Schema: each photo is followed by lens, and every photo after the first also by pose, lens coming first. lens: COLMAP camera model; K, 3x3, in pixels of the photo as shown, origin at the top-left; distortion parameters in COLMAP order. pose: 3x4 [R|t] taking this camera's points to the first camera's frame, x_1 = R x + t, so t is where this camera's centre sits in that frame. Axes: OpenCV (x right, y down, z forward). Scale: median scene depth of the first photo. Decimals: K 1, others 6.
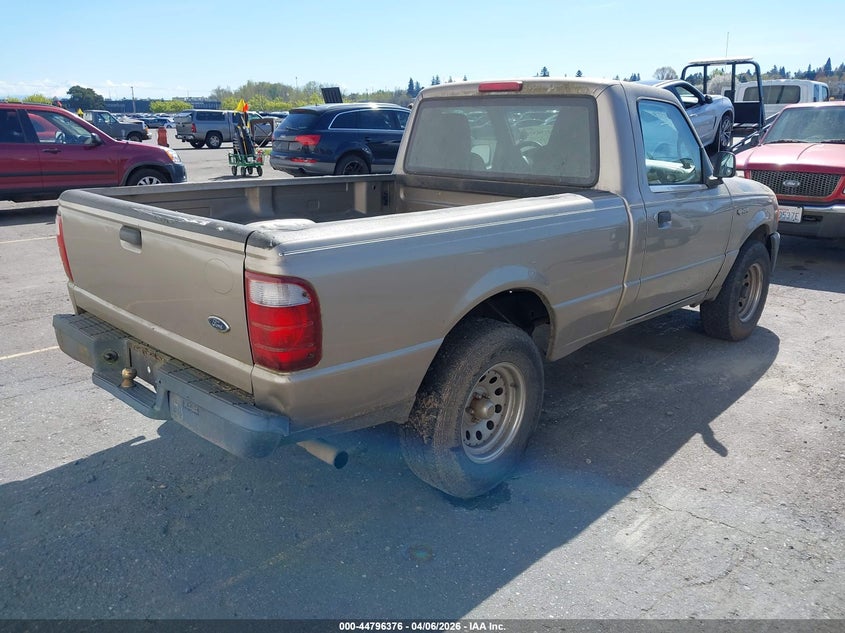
lens RADIAL K [[672.4, 0, 422.5], [0, 672.4, 316.5], [0, 0, 1]] dist [-0.005247, 0.001402]
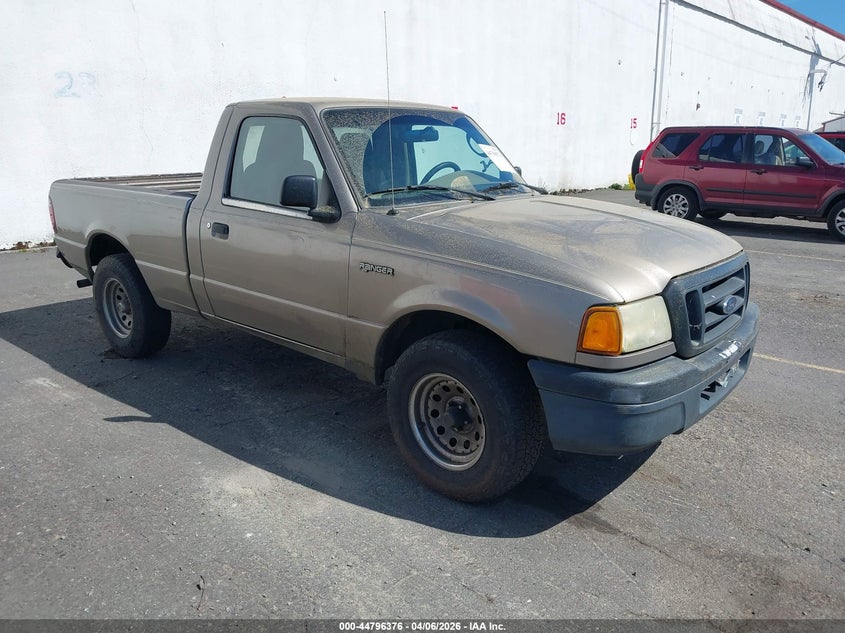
lens RADIAL K [[672.4, 0, 422.5], [0, 672.4, 316.5], [0, 0, 1]] dist [-0.005247, 0.001402]
pose [[0.049047, 0.242843, -0.968825, 1.195042], [-0.283250, 0.933551, 0.219662, -0.278750], [0.957791, 0.263646, 0.114574, 1.041902]]
